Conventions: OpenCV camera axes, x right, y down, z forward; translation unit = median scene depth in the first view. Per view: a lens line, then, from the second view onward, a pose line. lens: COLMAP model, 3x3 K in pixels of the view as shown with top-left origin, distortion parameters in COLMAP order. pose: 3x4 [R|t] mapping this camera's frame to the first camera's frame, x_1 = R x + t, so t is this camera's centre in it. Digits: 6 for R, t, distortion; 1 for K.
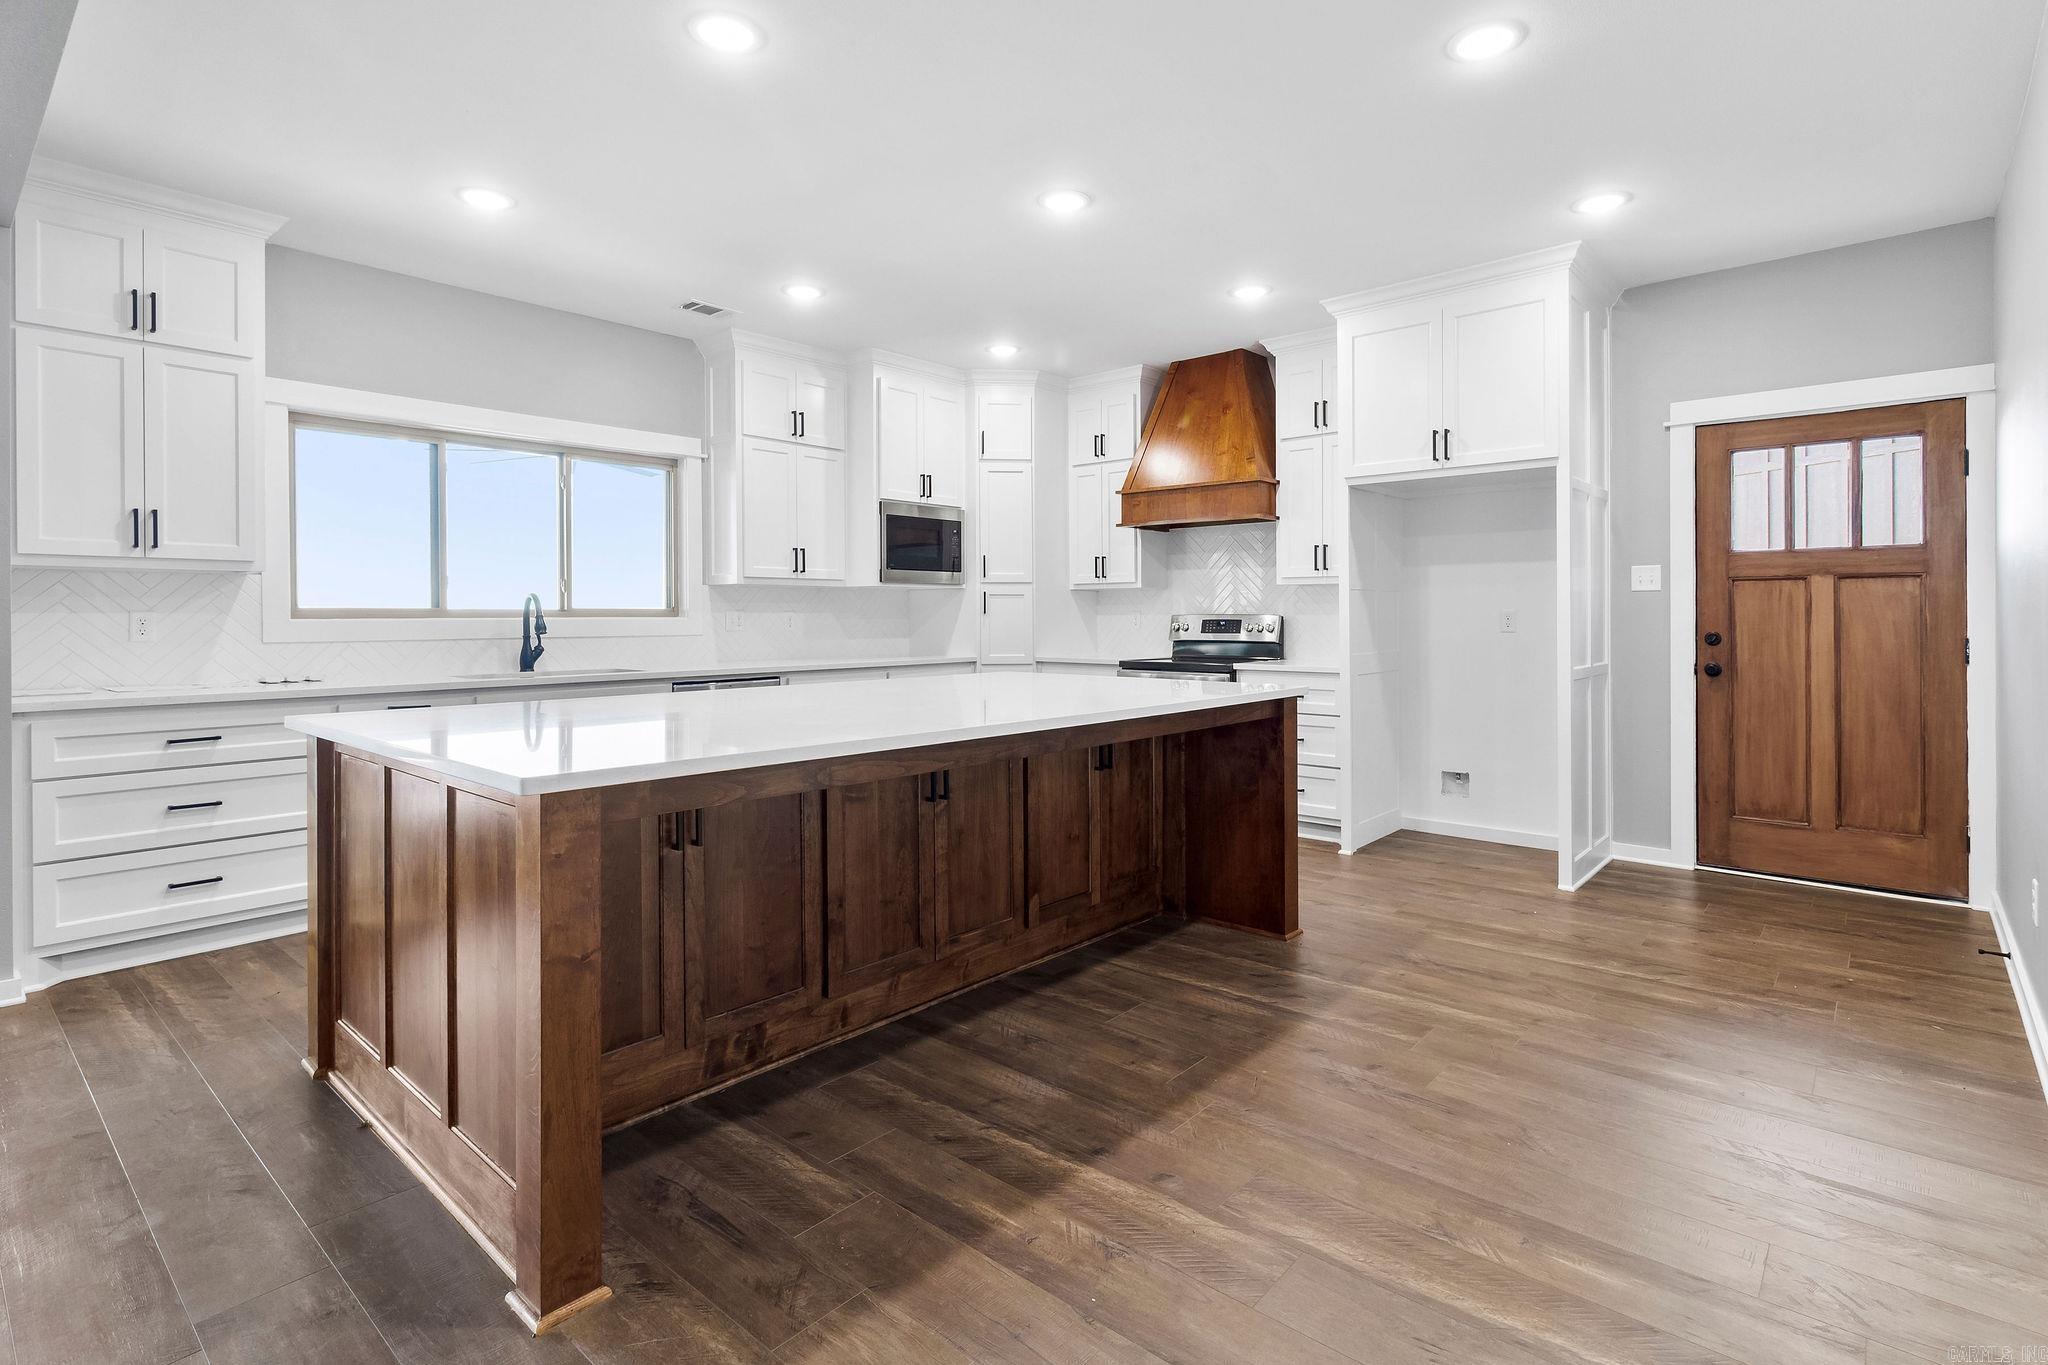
lens RADIAL K [[995.1, 0, 1039.1], [0, 995.1, 625.0], [0, 0, 1]] dist [-0.000043, 0.000489]
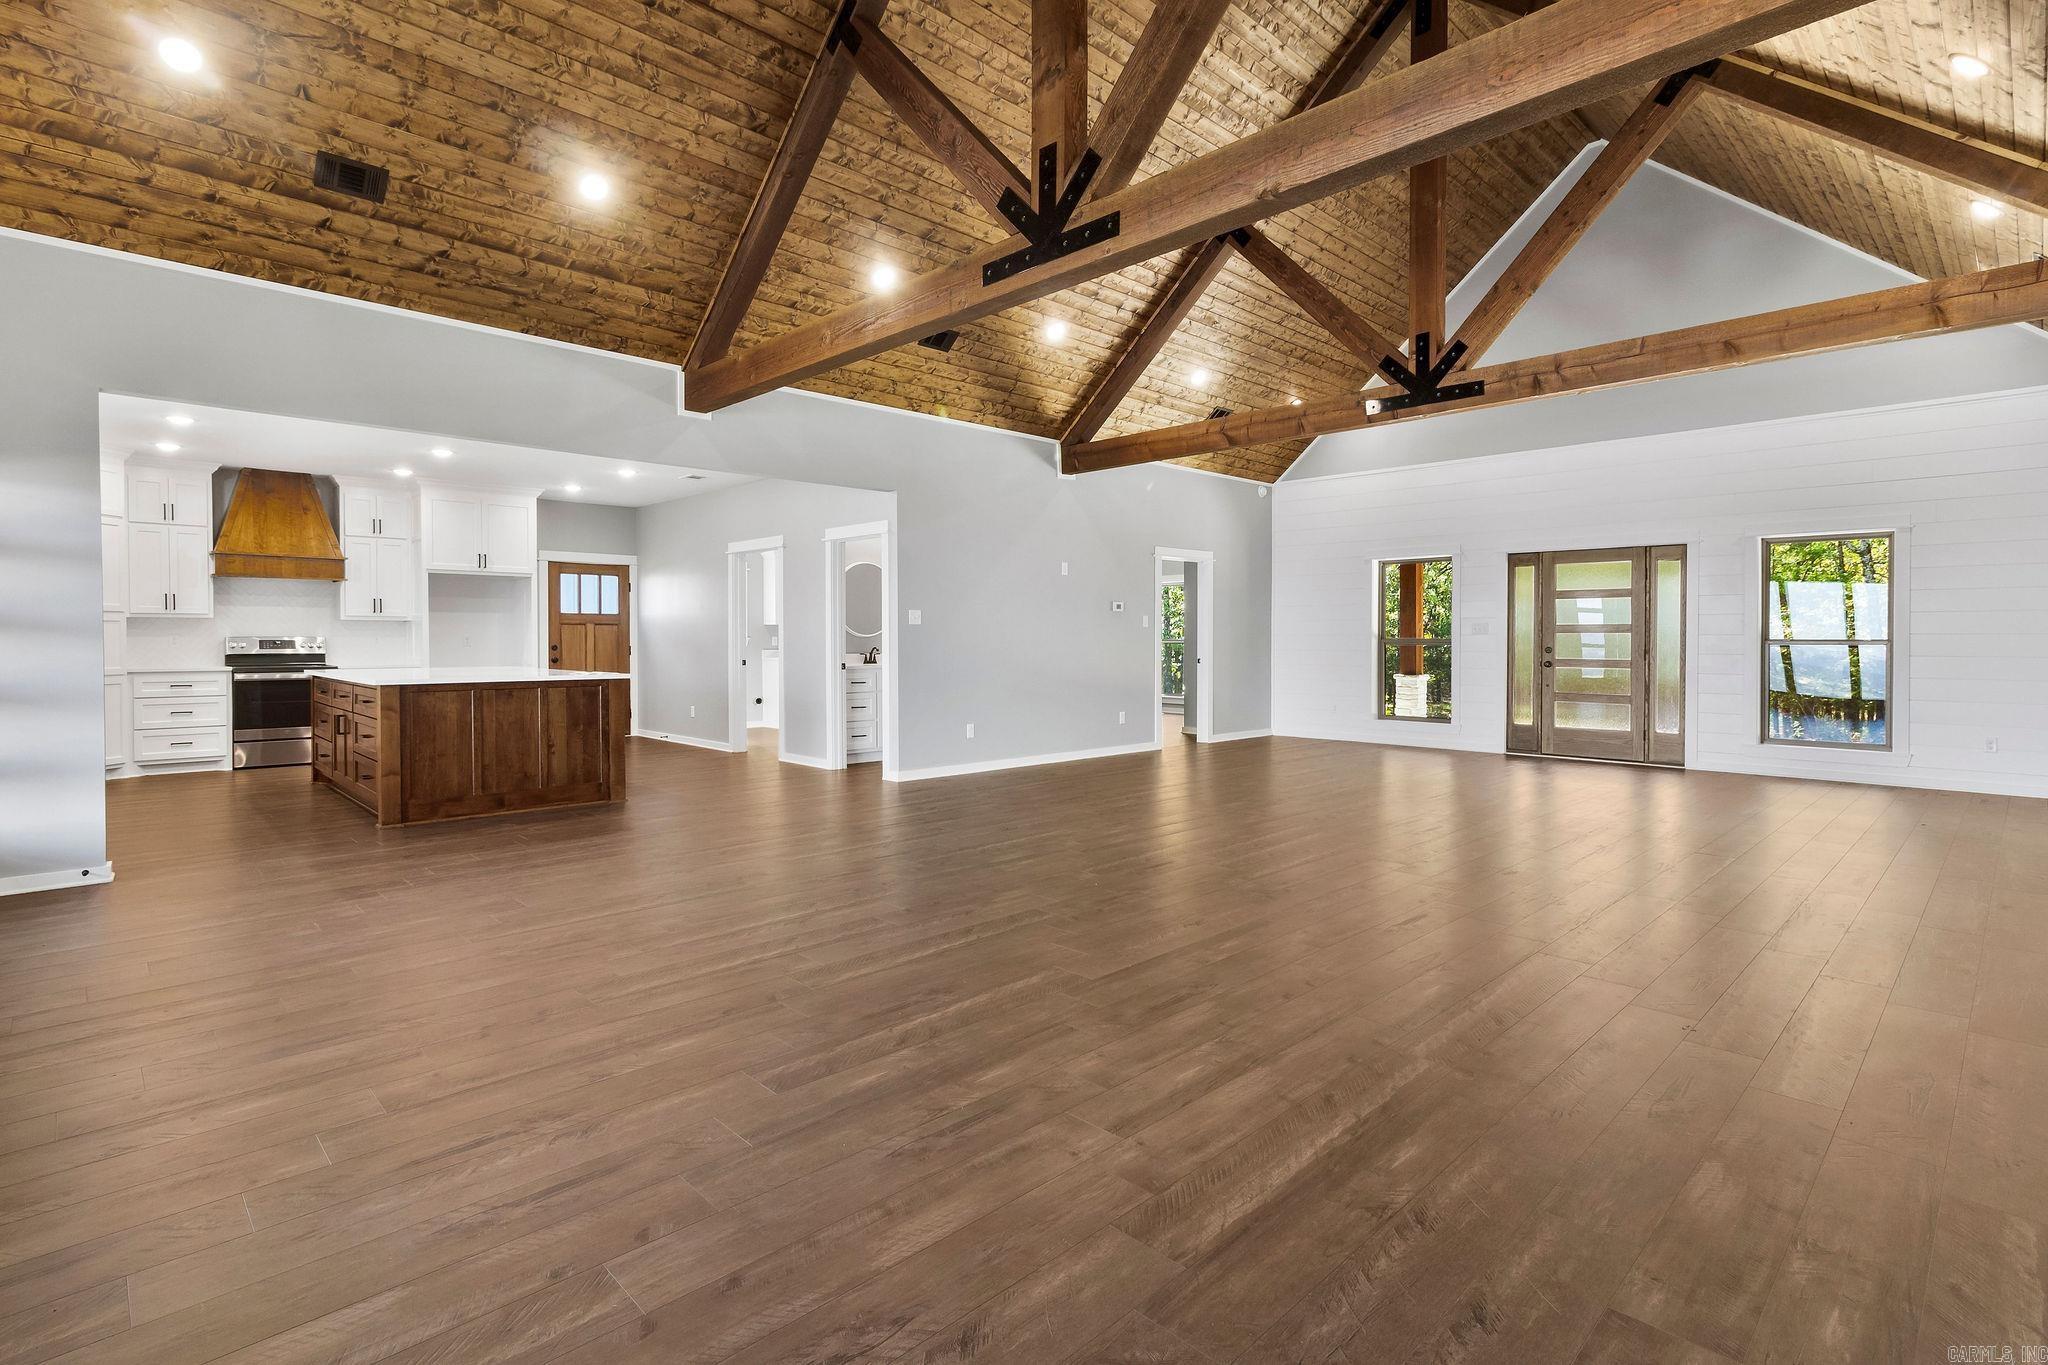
lens RADIAL K [[958.9, 0, 1028.8], [0, 958.9, 651.4], [0, 0, 1]] dist [0.000979, 0.000045]
pose [[0.095580, -0.011673, 0.995353, -1.590717], [0.008082, 0.999907, 0.010950, 0.006767], [-0.995389, 0.006998, 0.095665, -0.407808]]
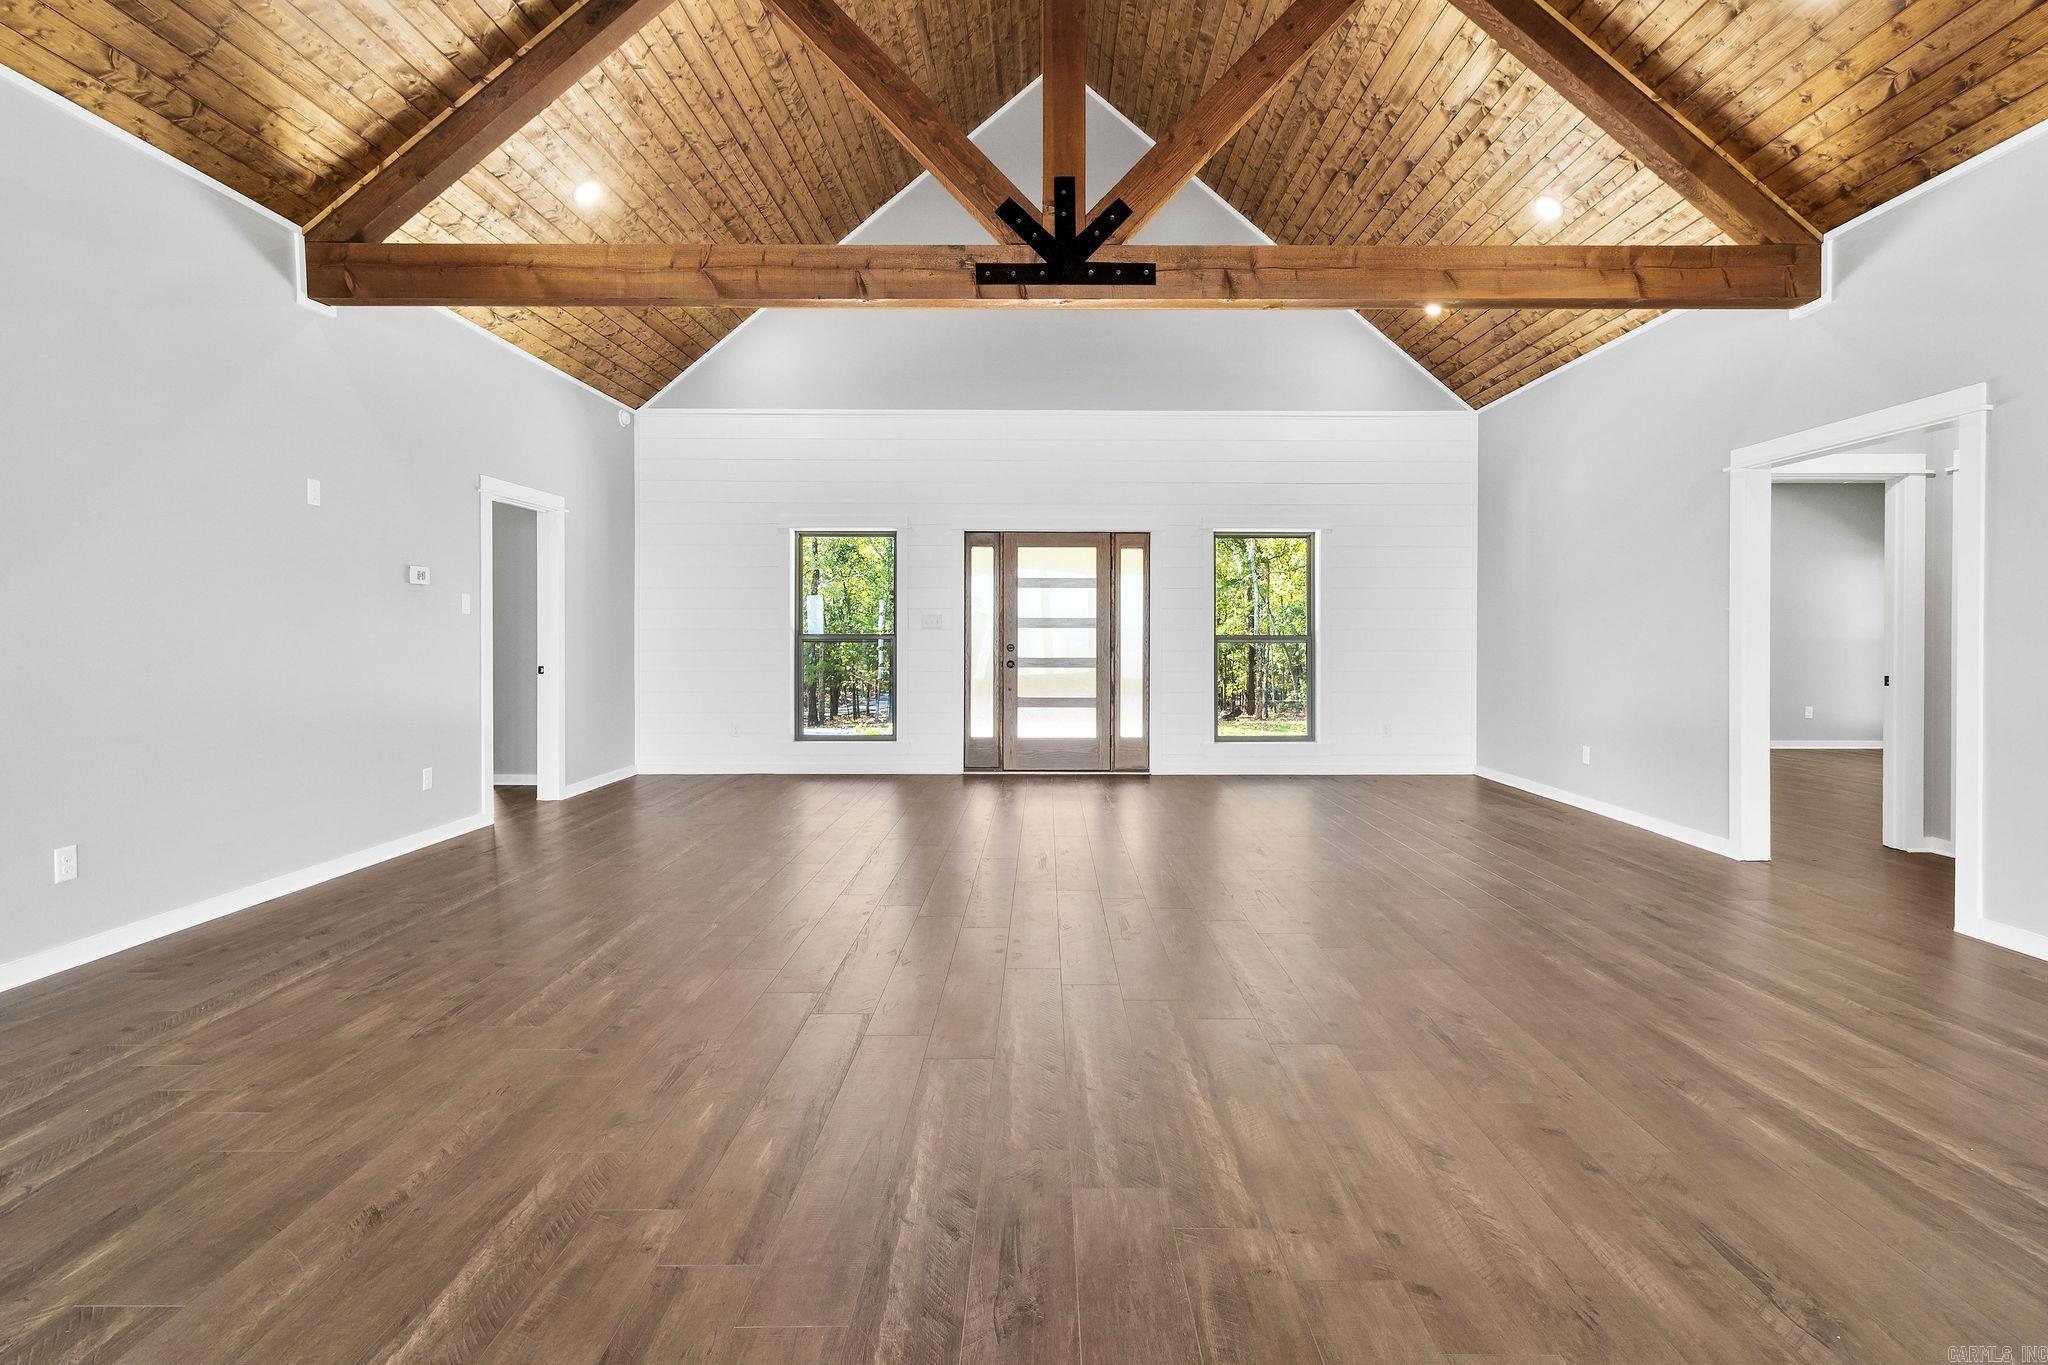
lens RADIAL K [[982.2, 0, 1035.8], [0, 982.2, 639.6], [0, 0, 1]] dist [0.002449, 0.000779]
pose [[-0.648730, -0.002224, 0.761015, -0.863108], [0.007248, 0.999932, 0.009101, 0.004436], [-0.760984, 0.011420, -0.648670, -0.205918]]
